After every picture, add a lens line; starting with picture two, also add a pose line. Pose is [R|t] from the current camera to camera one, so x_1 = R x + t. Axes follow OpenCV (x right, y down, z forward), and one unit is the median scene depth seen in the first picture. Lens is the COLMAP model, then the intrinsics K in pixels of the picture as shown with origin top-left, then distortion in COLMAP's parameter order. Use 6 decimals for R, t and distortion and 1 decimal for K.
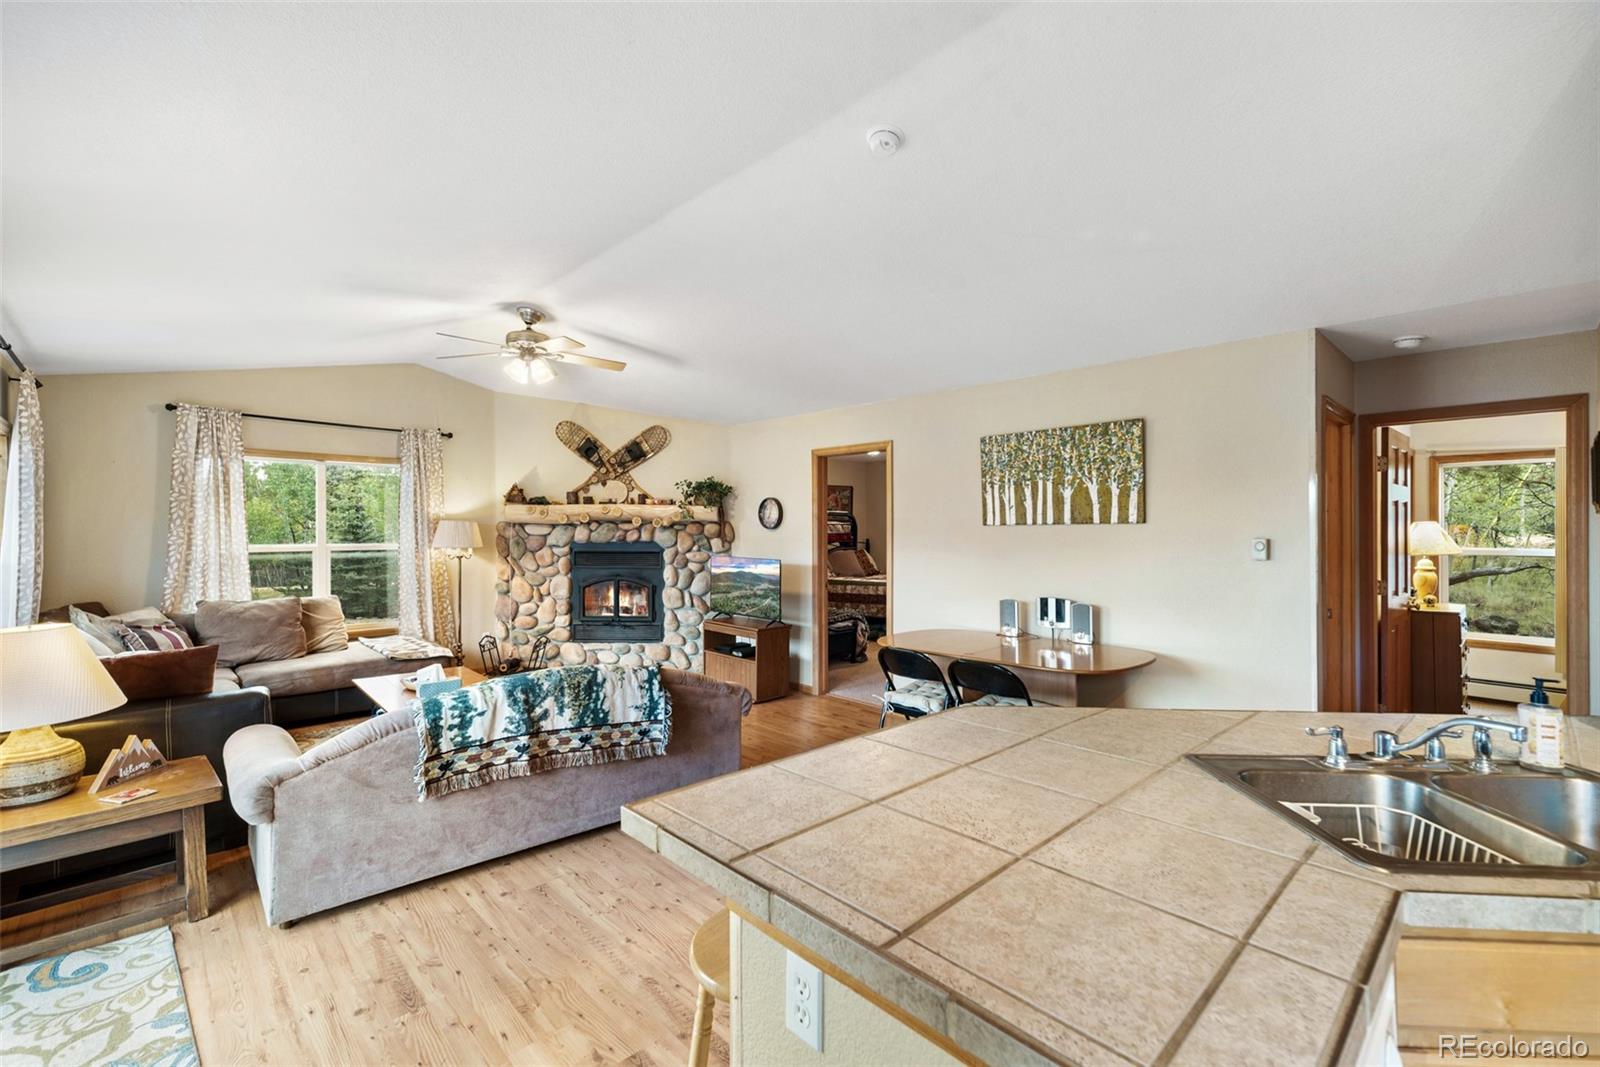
lens RADIAL K [[687.9, 0, 797.1], [0, 687.9, 536.3], [0, 0, 1]] dist [0.008230, -0.000341]
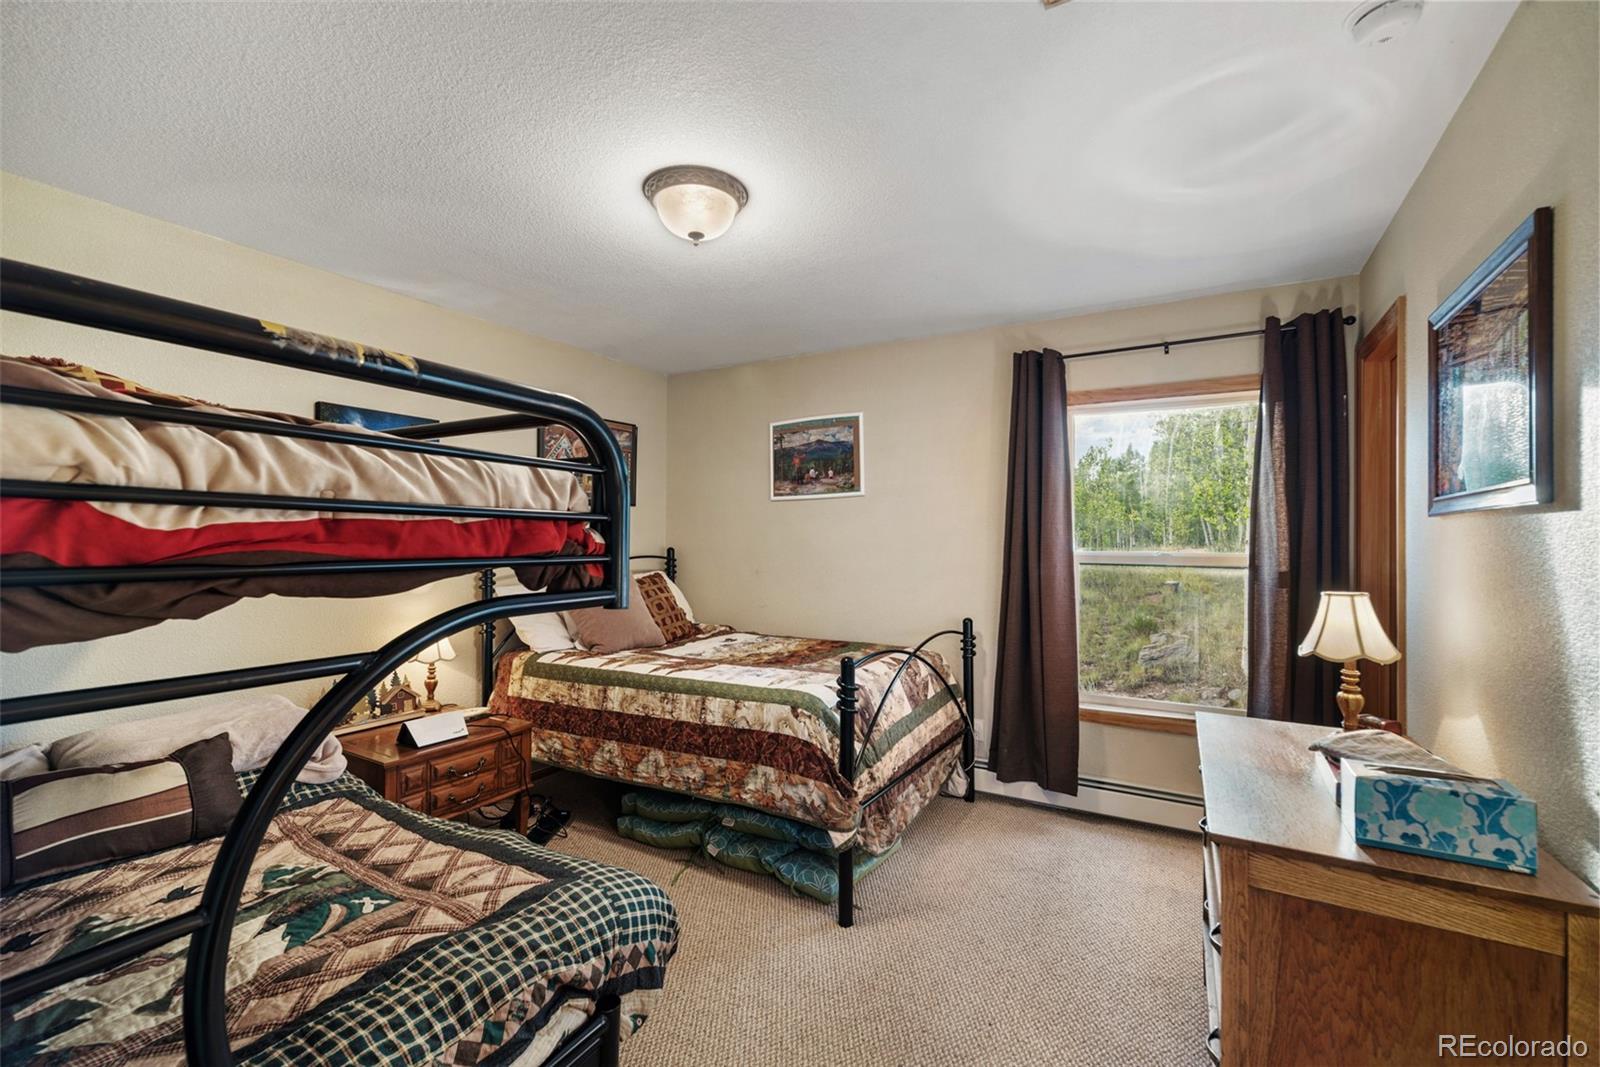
lens RADIAL K [[687.9, 0, 801.0], [0, 687.9, 541.3], [0, 0, 1]] dist [0.008230, -0.000341]
pose [[0.957150, 0.002174, 0.289583, 0.064397], [-0.001068, 0.999992, -0.003977, 0.001662], [-0.289590, 0.003497, 0.957145, 0.652407]]
